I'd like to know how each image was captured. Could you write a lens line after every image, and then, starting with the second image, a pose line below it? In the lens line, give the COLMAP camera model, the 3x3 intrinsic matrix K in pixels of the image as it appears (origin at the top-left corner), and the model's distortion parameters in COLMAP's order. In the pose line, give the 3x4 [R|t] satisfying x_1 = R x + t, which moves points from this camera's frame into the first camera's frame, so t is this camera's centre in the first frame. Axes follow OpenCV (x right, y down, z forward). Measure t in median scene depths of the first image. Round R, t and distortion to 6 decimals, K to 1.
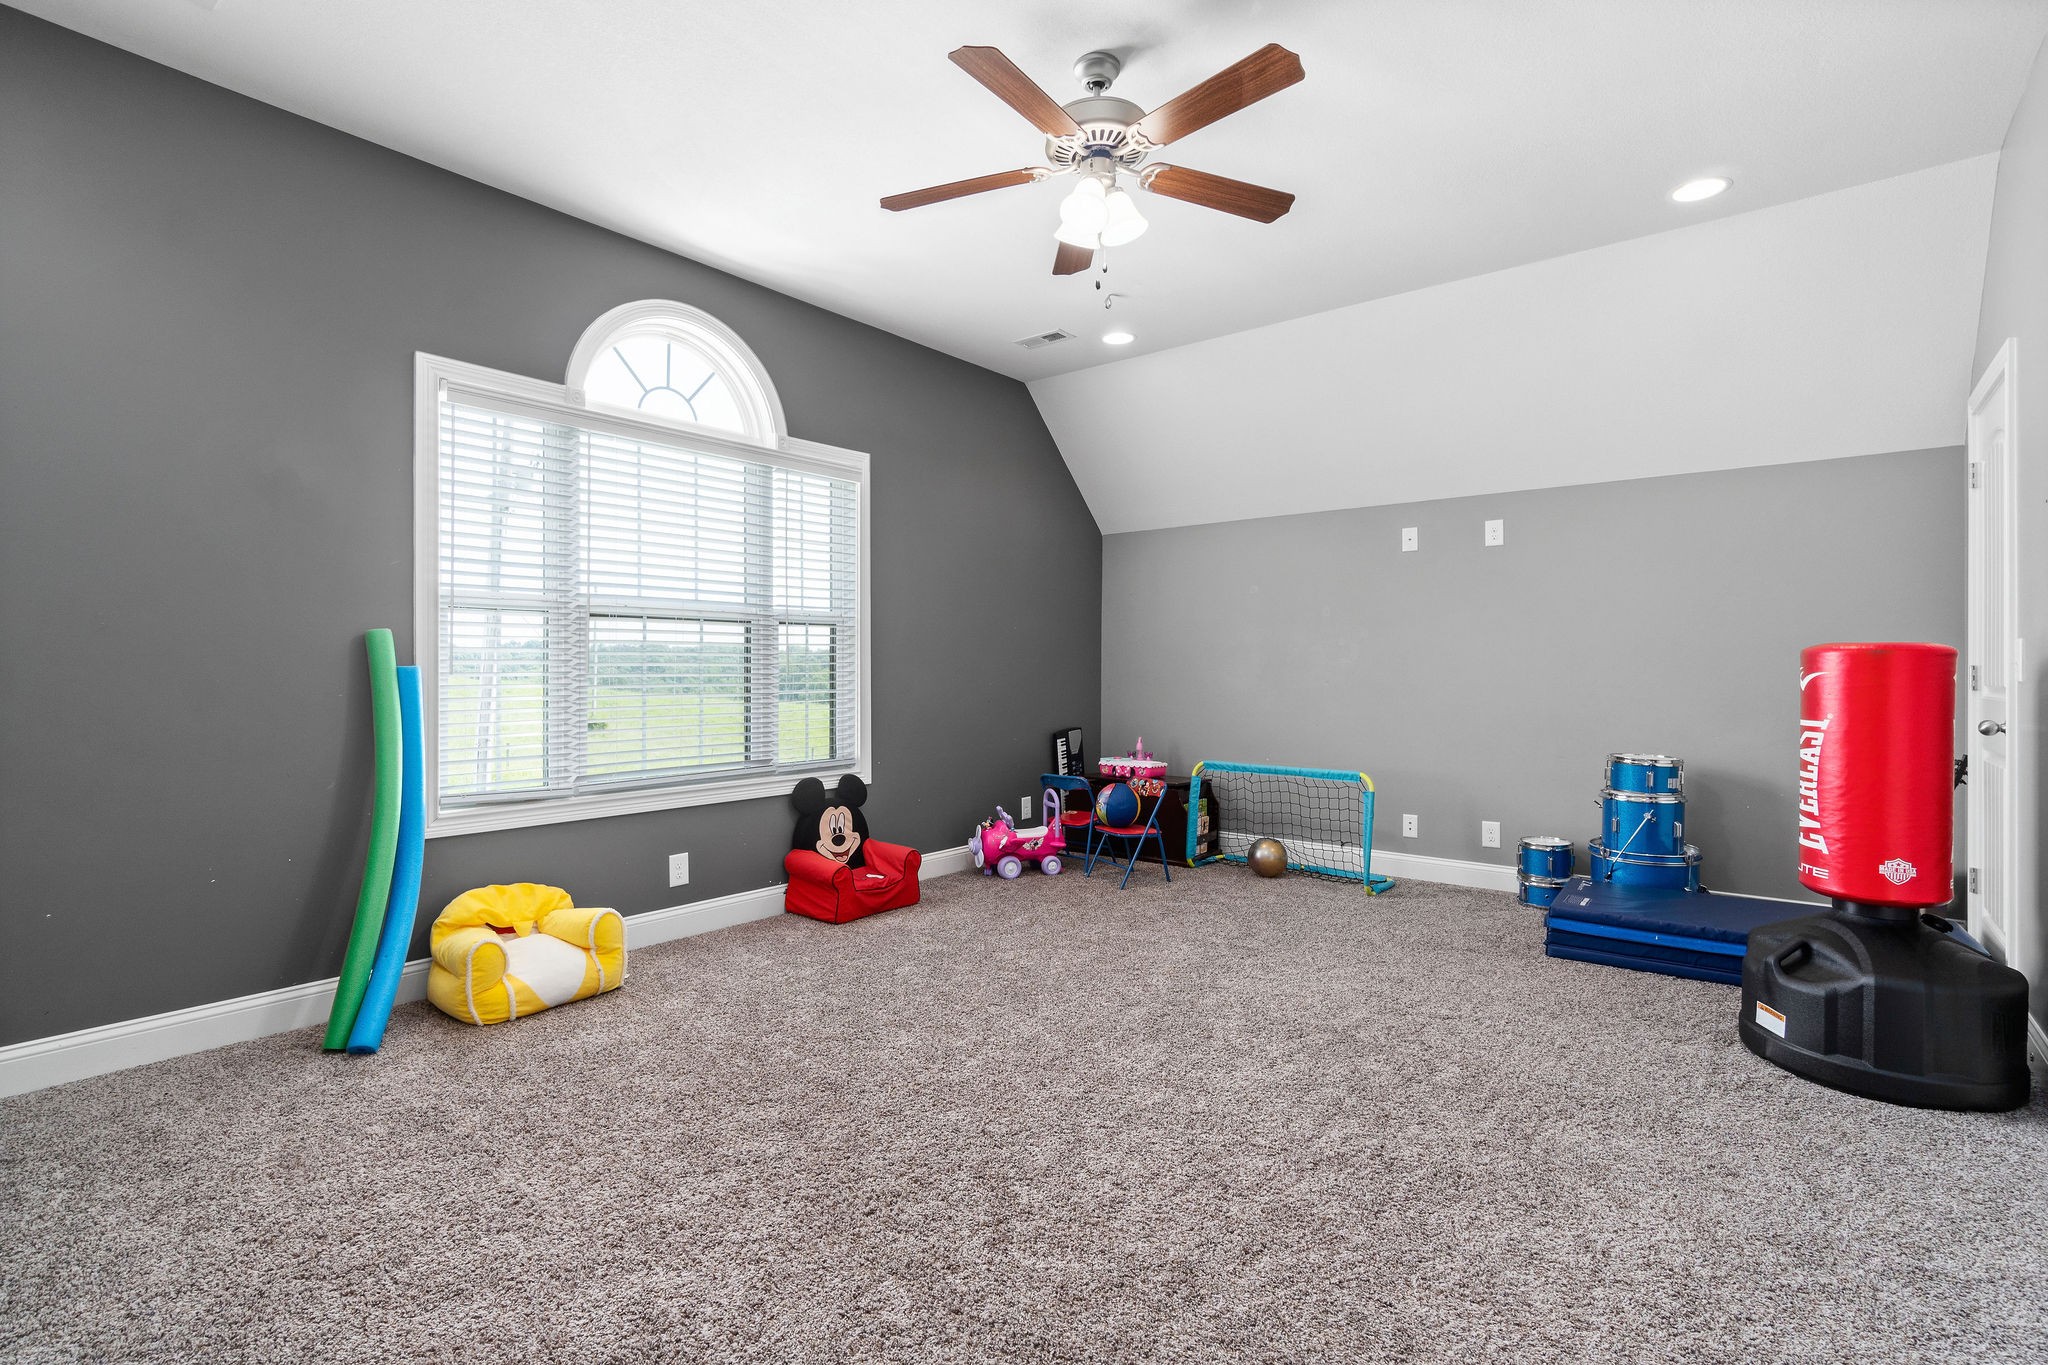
lens RADIAL K [[897.5, 0, 1024.9], [0, 897.5, 686.5], [0, 0, 1]] dist [-0.002211, -0.000045]
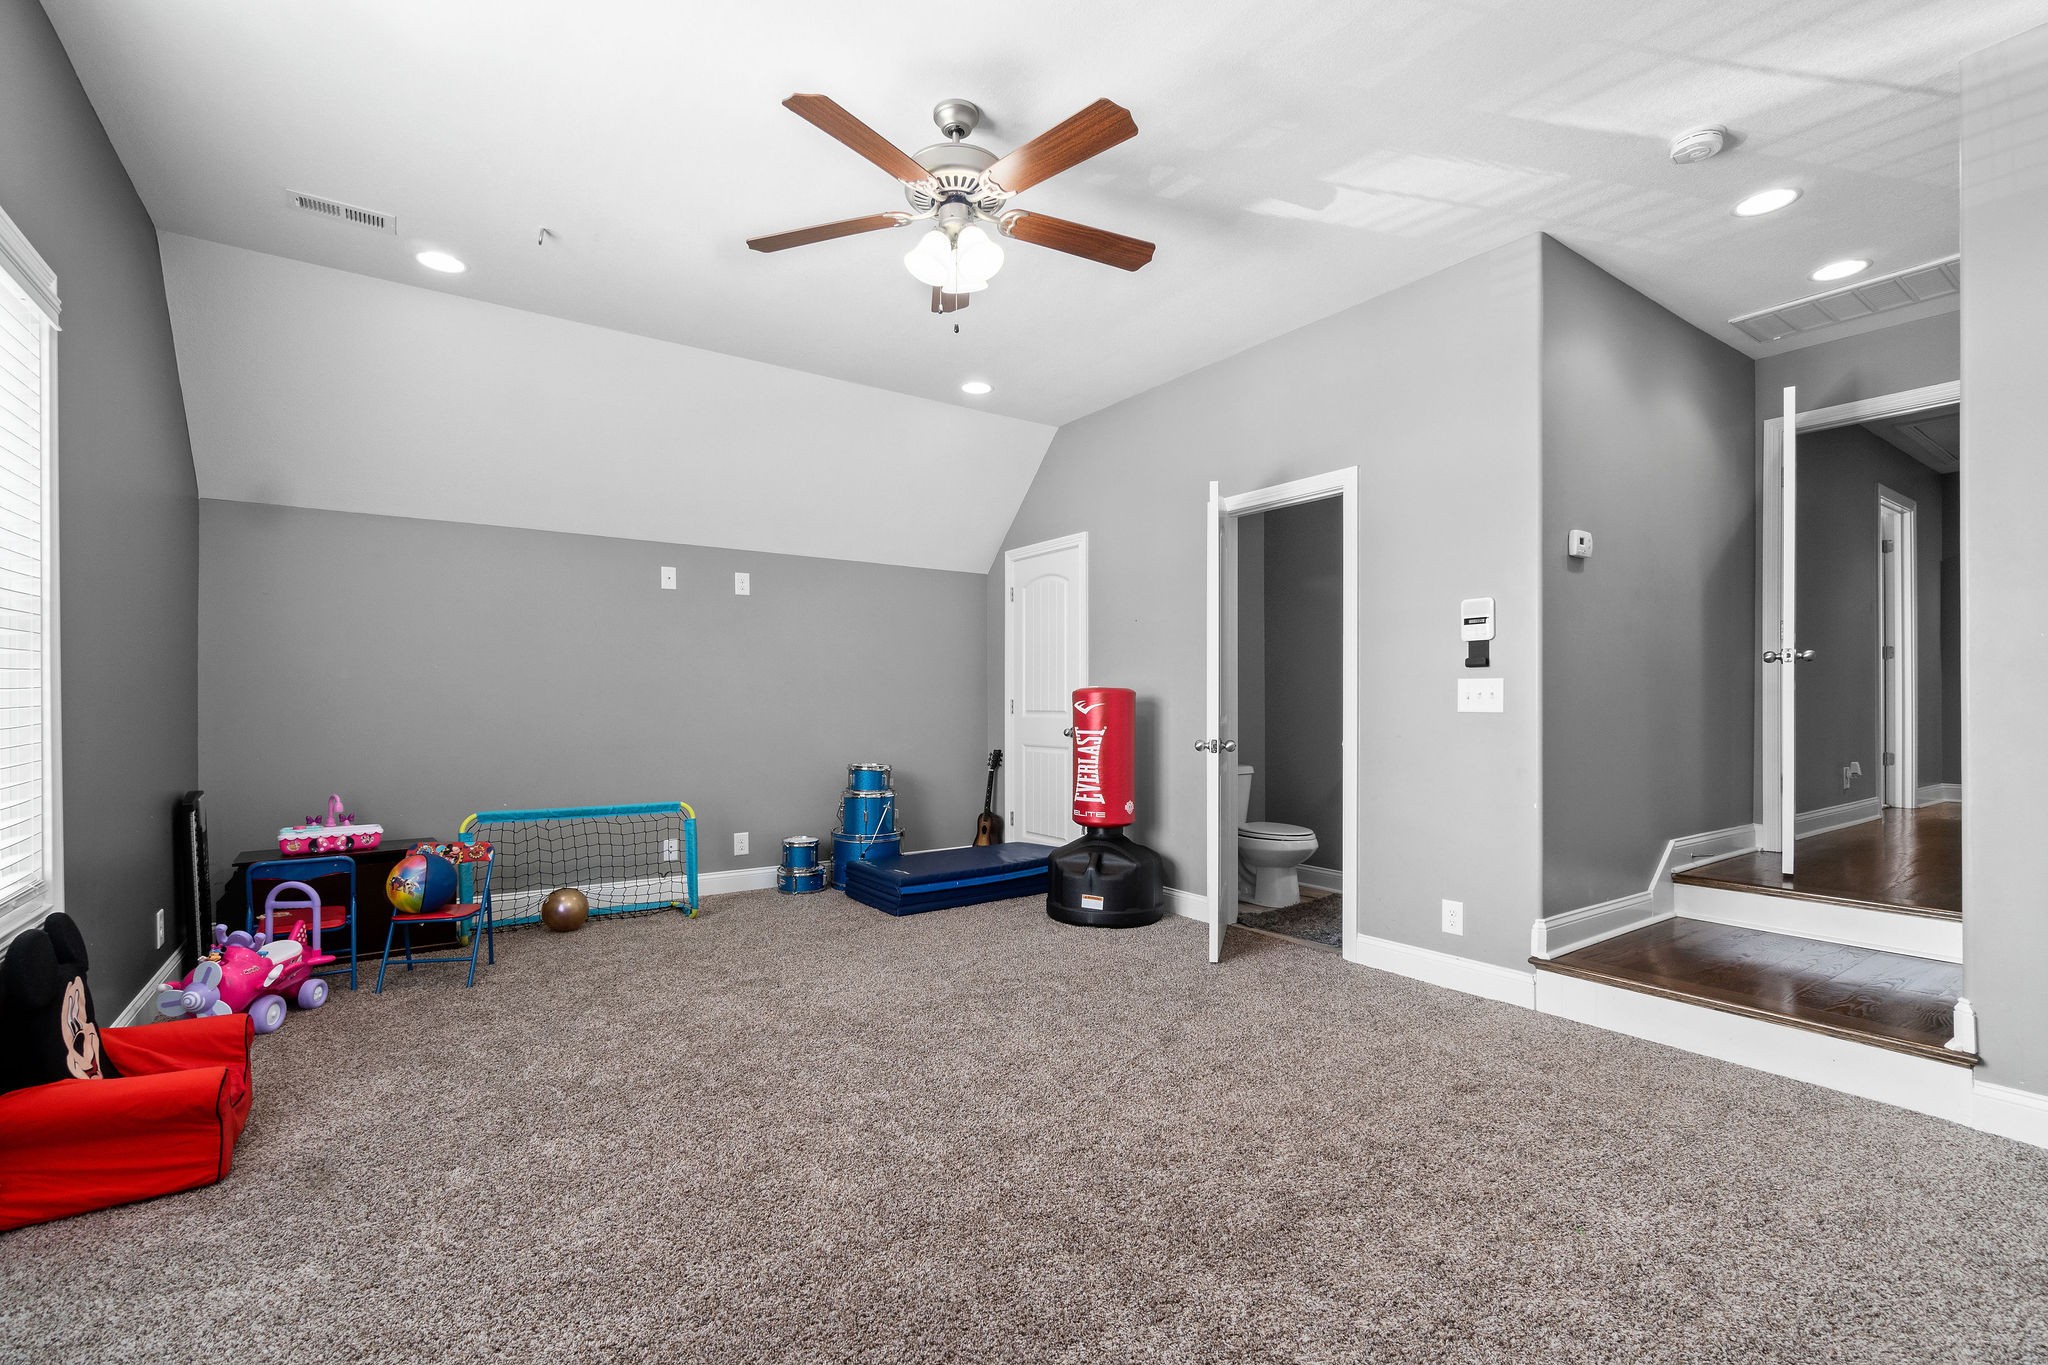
lens RADIAL K [[862.0, 0, 1017.0], [0, 862.0, 716.1], [0, 0, 1]] dist [0.000841, 0.000066]
pose [[0.326538, -0.015972, 0.945049, -0.449624], [0.014927, 0.999820, 0.011740, -0.008480], [-0.945066, 0.010274, 0.326718, 0.324329]]
